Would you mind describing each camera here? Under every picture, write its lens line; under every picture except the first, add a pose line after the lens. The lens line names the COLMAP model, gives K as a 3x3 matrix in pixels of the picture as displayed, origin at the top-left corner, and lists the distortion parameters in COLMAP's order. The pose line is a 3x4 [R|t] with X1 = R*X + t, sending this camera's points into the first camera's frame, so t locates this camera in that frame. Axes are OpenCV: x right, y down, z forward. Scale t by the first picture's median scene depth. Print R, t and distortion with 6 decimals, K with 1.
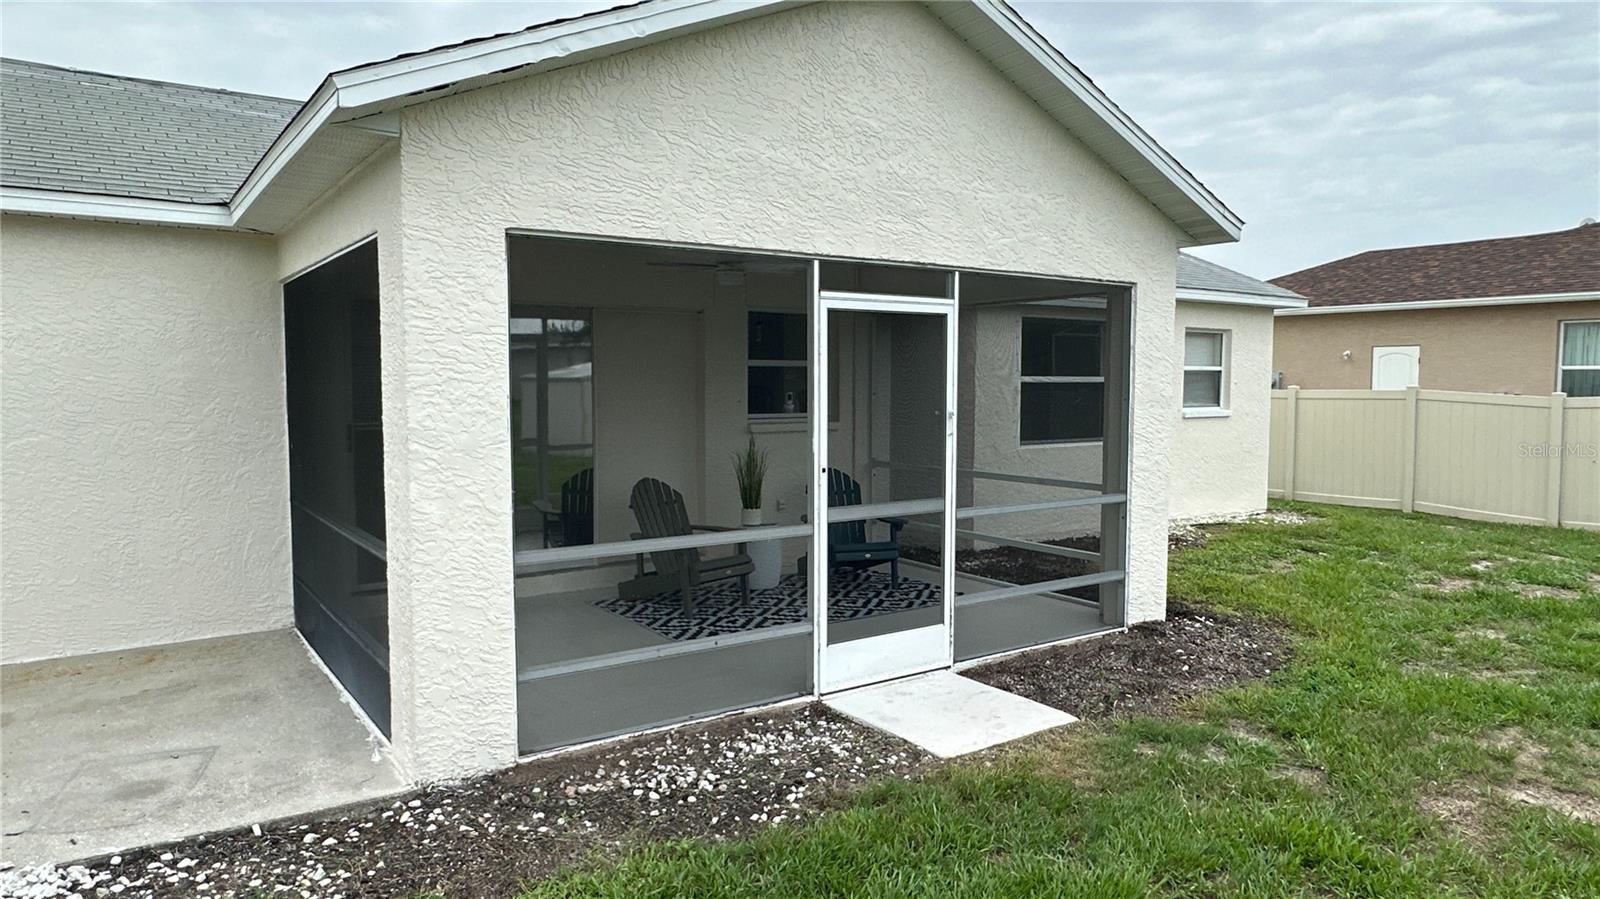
lens RADIAL K [[1038.1, 0, 801.4], [0, 1038.1, 447.2], [0, 0, 1]] dist [0.003051, 0.002491]
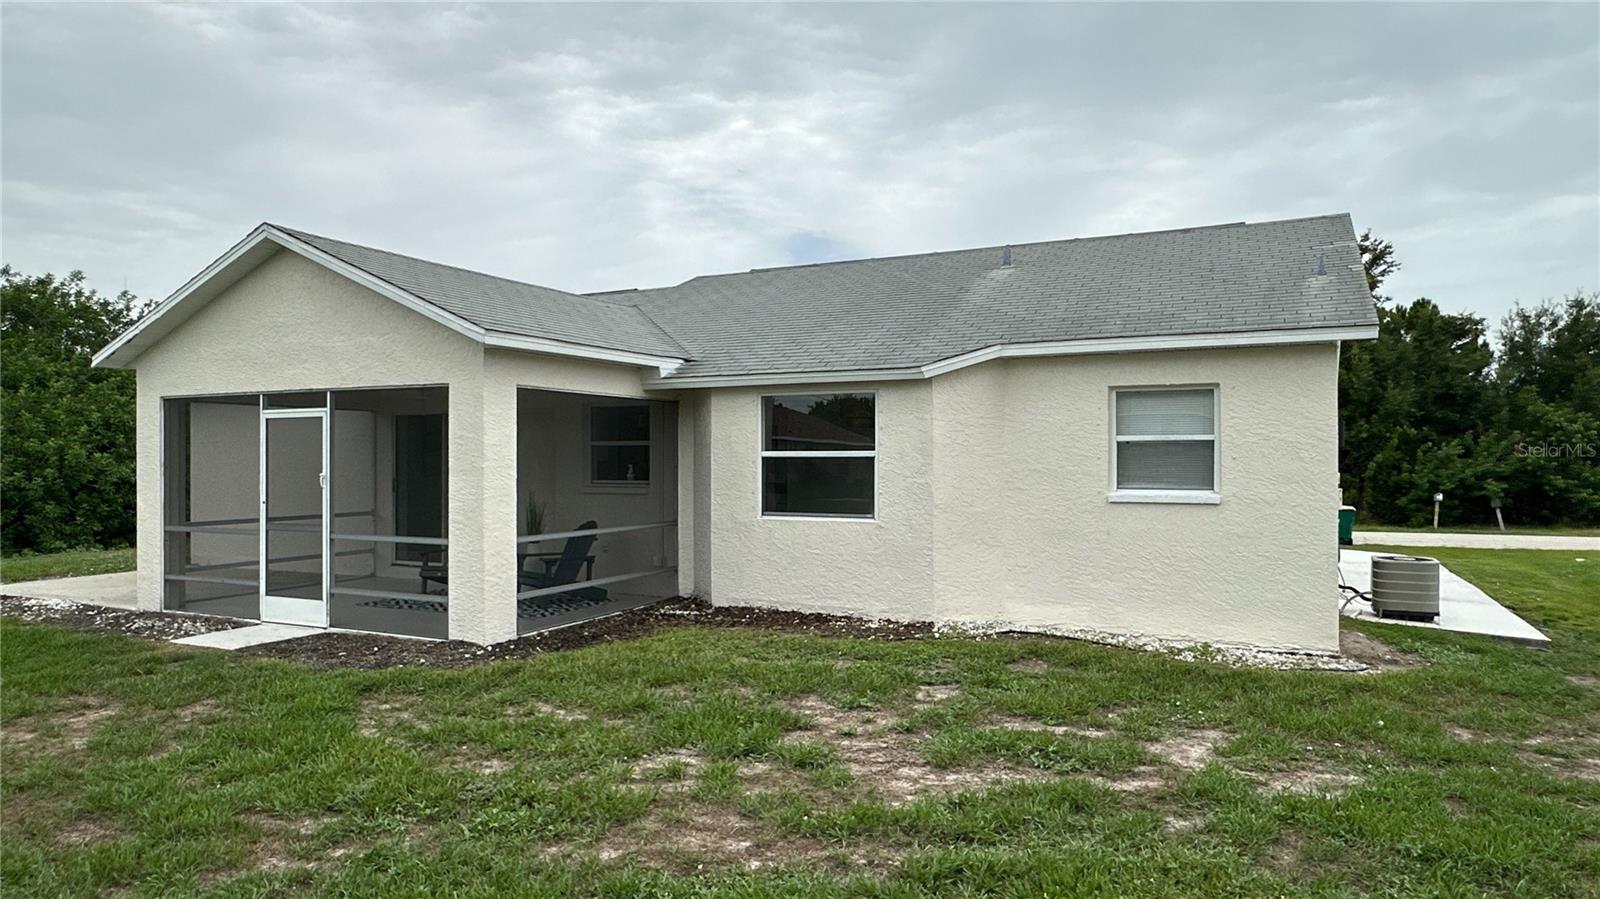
lens RADIAL K [[1038.1, 0, 798.7], [0, 1038.1, 453.2], [0, 0, 1]] dist [0.003051, 0.002491]
pose [[0.463979, -0.004650, -0.885834, 1.985522], [-0.055100, 0.997898, -0.034099, -0.052536], [0.884131, 0.064631, 0.462747, 0.891717]]
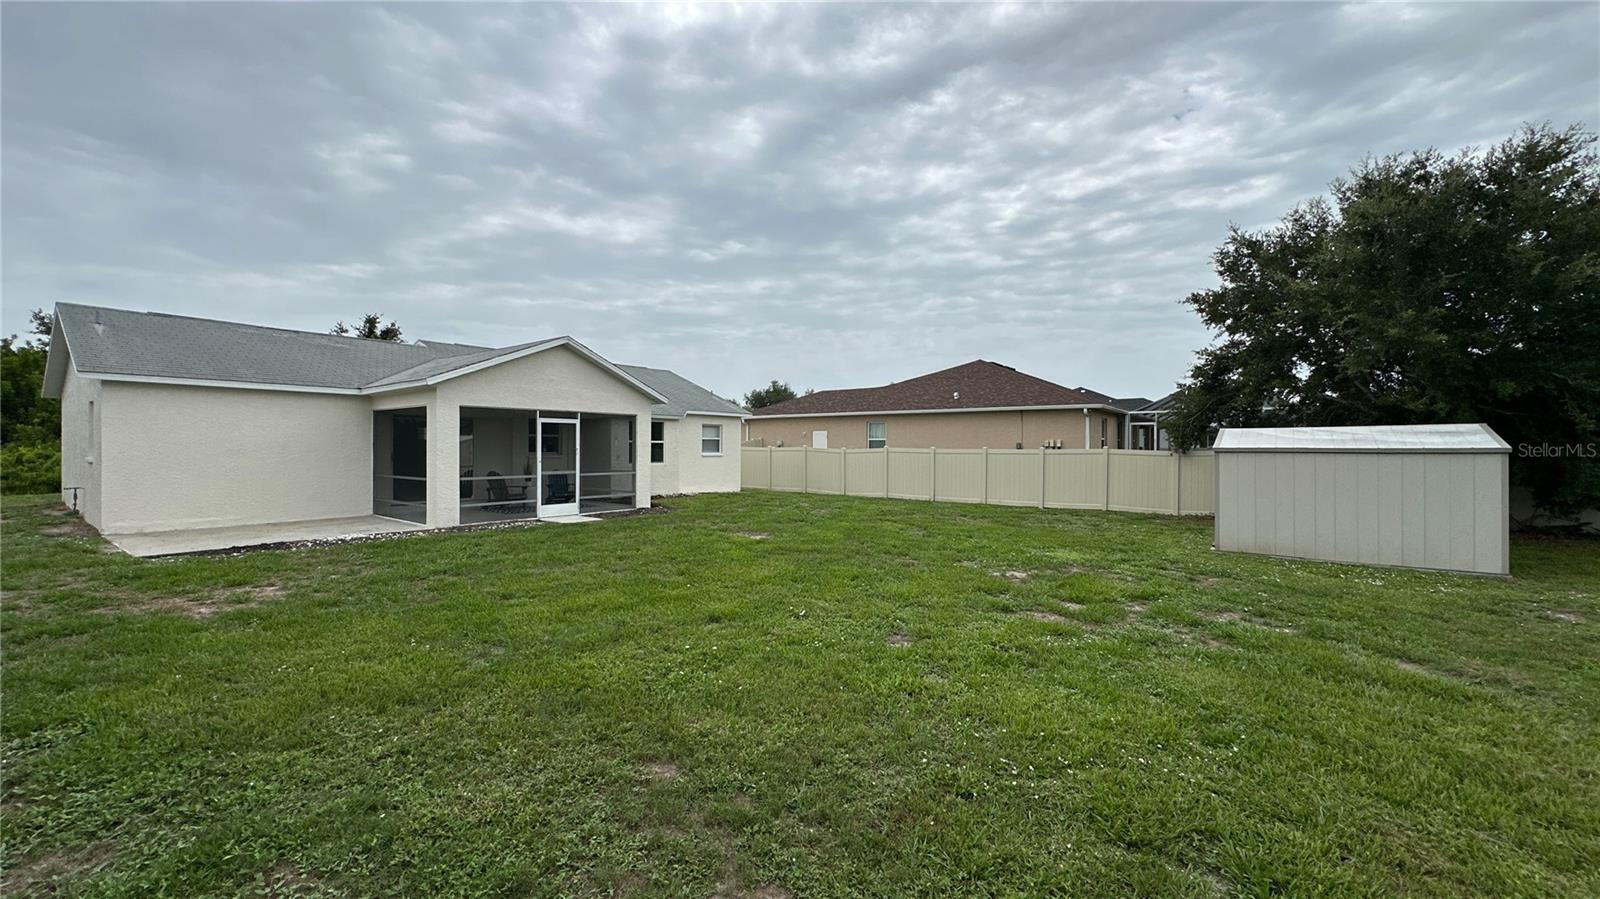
lens RADIAL K [[622.3, 0, 769.4], [0, 622.3, 445.5], [0, 0, 1]] dist [-0.014537, -0.000013]
pose [[0.970670, 0.000814, 0.240415, 0.280760], [0.015613, 0.997670, -0.066415, 0.121950], [-0.239909, 0.068220, 0.968395, -1.432487]]
